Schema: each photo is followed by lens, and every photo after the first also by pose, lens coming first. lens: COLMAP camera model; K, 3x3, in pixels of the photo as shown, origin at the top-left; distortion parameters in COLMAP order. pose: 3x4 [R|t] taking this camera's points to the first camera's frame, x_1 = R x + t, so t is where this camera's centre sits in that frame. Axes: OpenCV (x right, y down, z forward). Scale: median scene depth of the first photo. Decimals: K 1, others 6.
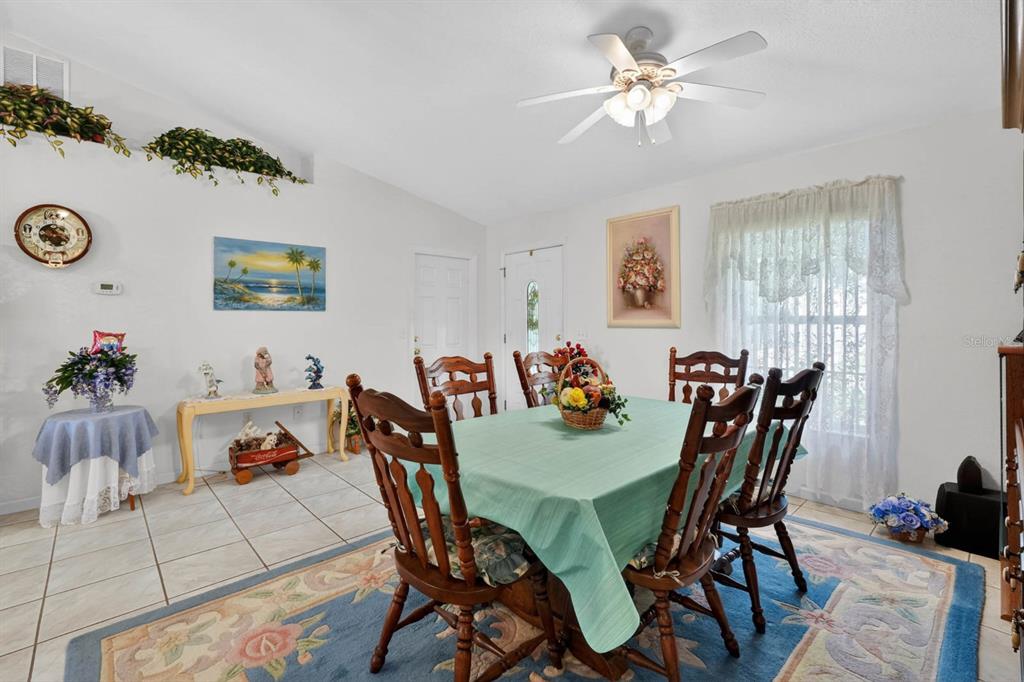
lens RADIAL K [[458.3, 0, 512.3], [0, 458.3, 319.9], [0, 0, 1]] dist [-0.001996, 0.000048]
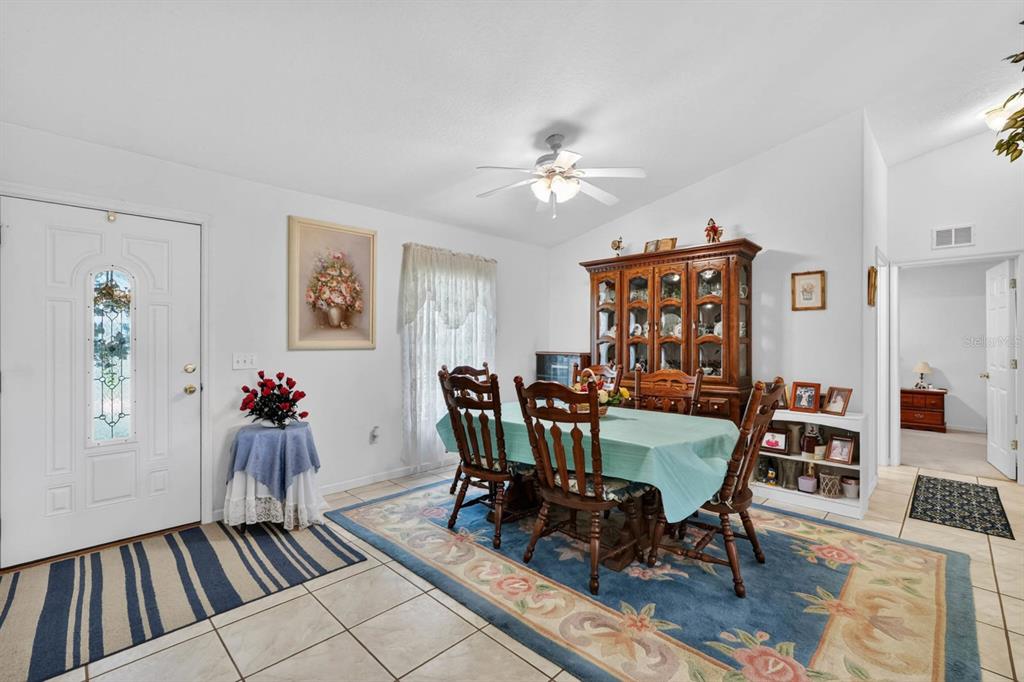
lens RADIAL K [[455.3, 0, 512.6], [0, 455.3, 337.2], [0, 0, 1]] dist [-0.000826, 0.000022]
pose [[-0.054789, 0.008918, 0.998458, -0.669530], [-0.002072, 0.999957, -0.009045, -0.000491], [-0.998496, -0.002564, -0.054768, 0.722346]]
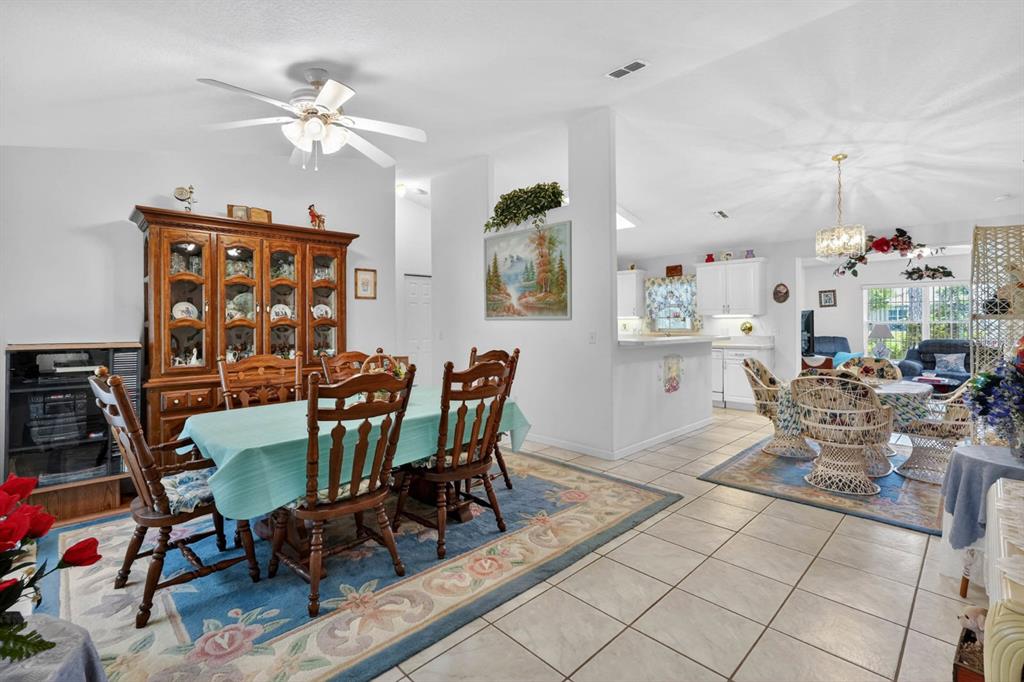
lens RADIAL K [[458.3, 0, 512.3], [0, 458.3, 319.9], [0, 0, 1]] dist [-0.001996, 0.000048]
pose [[-0.999589, 0.006445, -0.027928, -0.102846], [0.006541, 0.999973, -0.003337, -0.004954], [0.027906, -0.003518, -0.999604, 1.284500]]
